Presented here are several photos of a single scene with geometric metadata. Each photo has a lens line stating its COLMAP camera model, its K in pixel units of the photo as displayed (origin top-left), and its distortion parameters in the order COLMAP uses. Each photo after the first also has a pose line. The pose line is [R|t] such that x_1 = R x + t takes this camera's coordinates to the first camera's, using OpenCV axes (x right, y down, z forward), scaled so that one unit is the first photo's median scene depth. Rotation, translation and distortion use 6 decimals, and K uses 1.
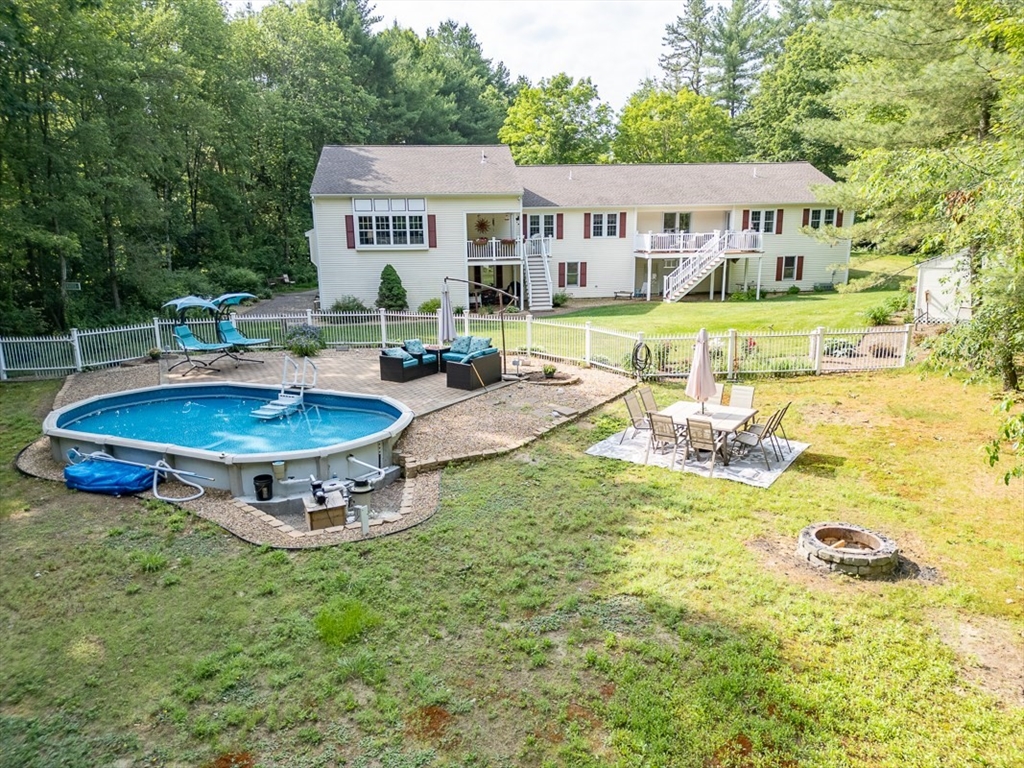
lens RADIAL K [[722.0, 0, 511.7], [0, 722.0, 390.6], [0, 0, 1]] dist [0.056356, -0.040613]
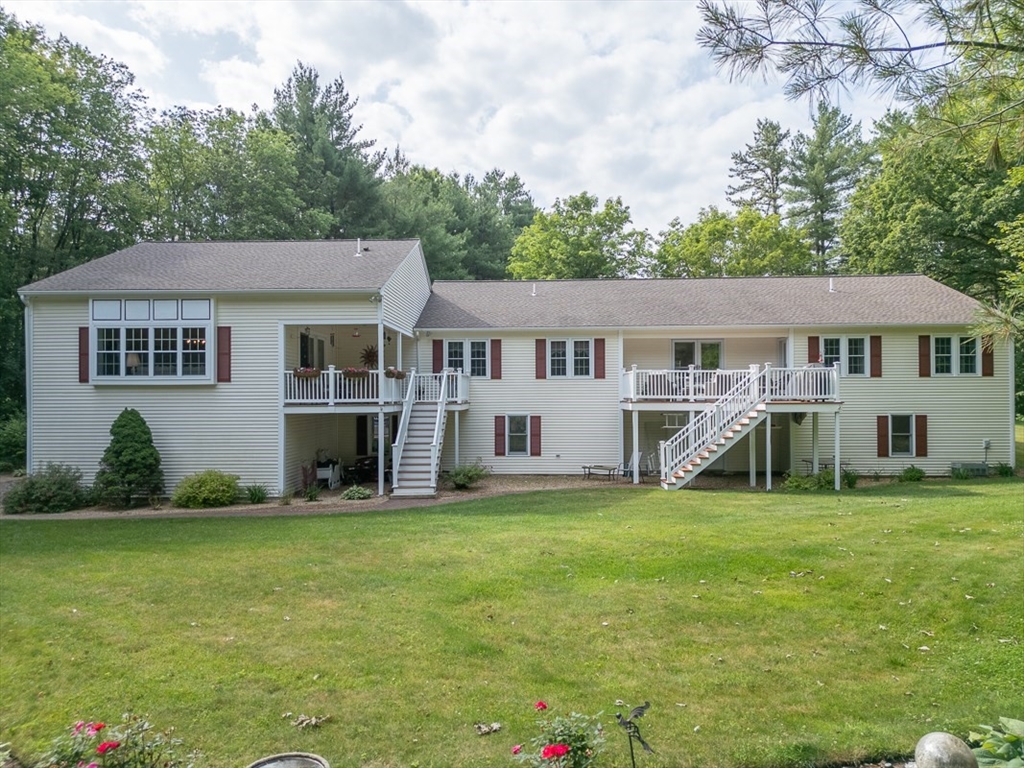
lens RADIAL K [[722.0, 0, 505.1], [0, 722.0, 387.8], [0, 0, 1]] dist [0.056356, -0.040613]
pose [[0.986631, 0.009553, -0.162690, 0.174785], [-0.047307, 0.972085, -0.229812, -0.060089], [0.155953, 0.234436, 0.959541, 0.408654]]
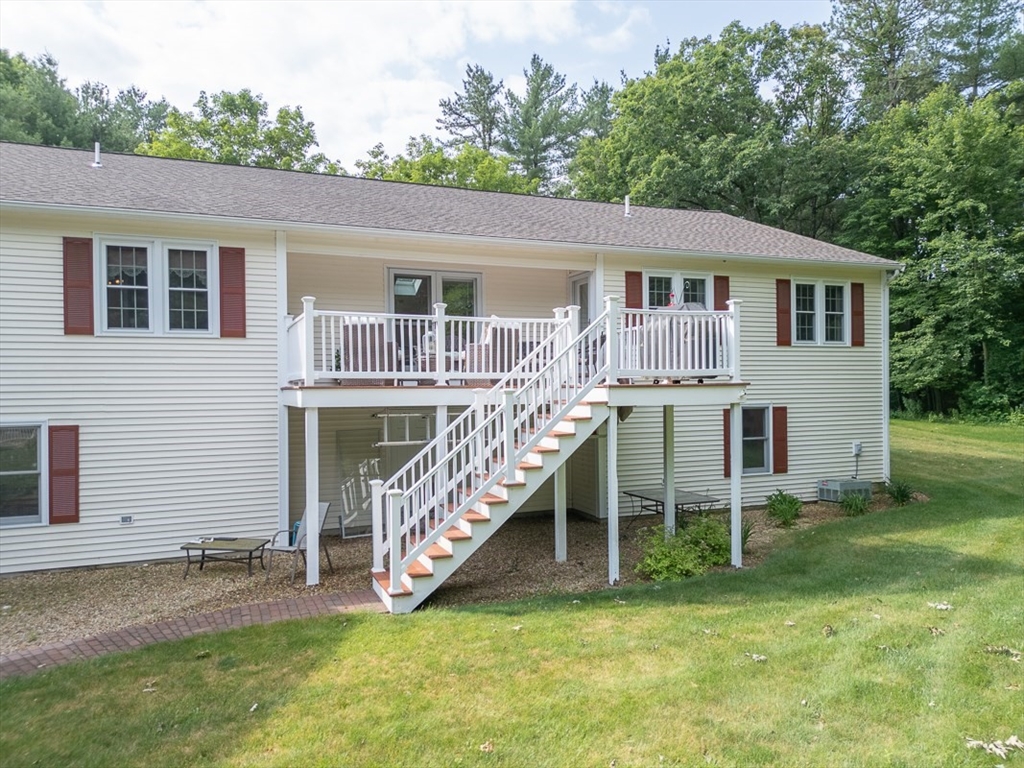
lens RADIAL K [[722.0, 0, 509.2], [0, 722.0, 383.5], [0, 0, 1]] dist [0.056356, -0.040613]
pose [[0.967001, 0.005895, 0.254703, 0.185309], [0.054357, 0.971938, -0.228870, -0.126862], [-0.248904, 0.235163, 0.939545, 0.727603]]
